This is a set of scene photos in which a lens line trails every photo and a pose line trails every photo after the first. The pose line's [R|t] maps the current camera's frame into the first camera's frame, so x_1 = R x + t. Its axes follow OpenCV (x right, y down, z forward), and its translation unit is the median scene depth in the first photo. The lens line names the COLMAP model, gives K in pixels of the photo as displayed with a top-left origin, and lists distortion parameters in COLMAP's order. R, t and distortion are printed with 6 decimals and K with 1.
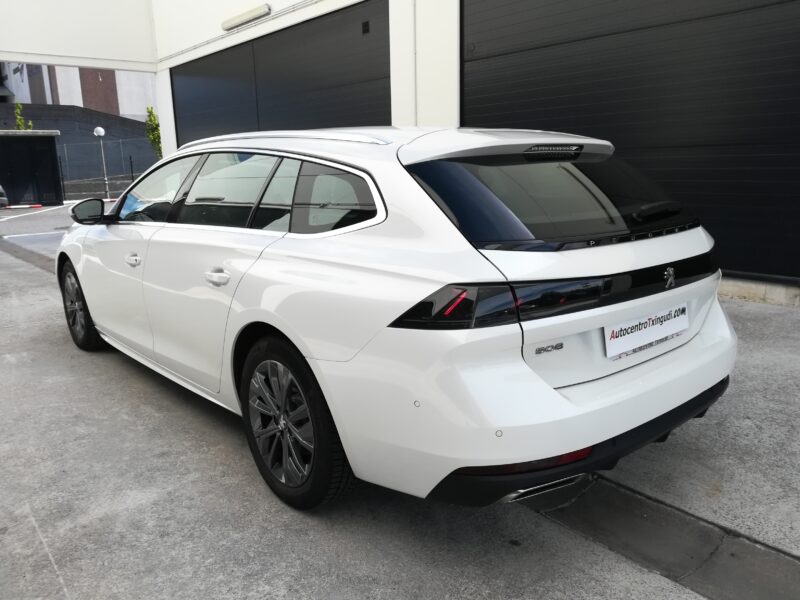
lens RADIAL K [[630.9, 0, 393.4], [0, 630.9, 297.9], [0, 0, 1]] dist [0.121260, -0.174107]
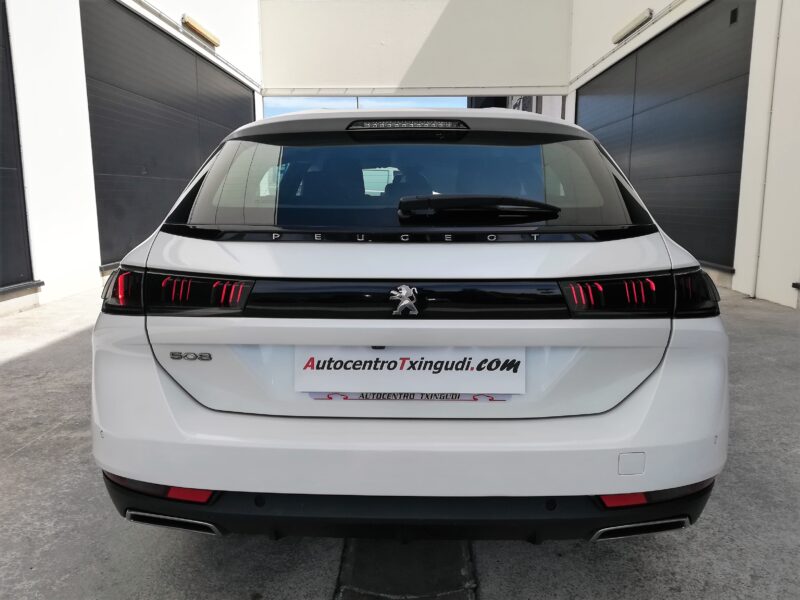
lens RADIAL K [[630.9, 0, 393.4], [0, 630.9, 297.9], [0, 0, 1]] dist [0.121260, -0.174107]
pose [[0.742089, 0.129829, -0.657608, 0.837864], [-0.155628, 0.987626, 0.019361, -0.044369], [0.651984, 0.087975, 0.753112, 0.468135]]
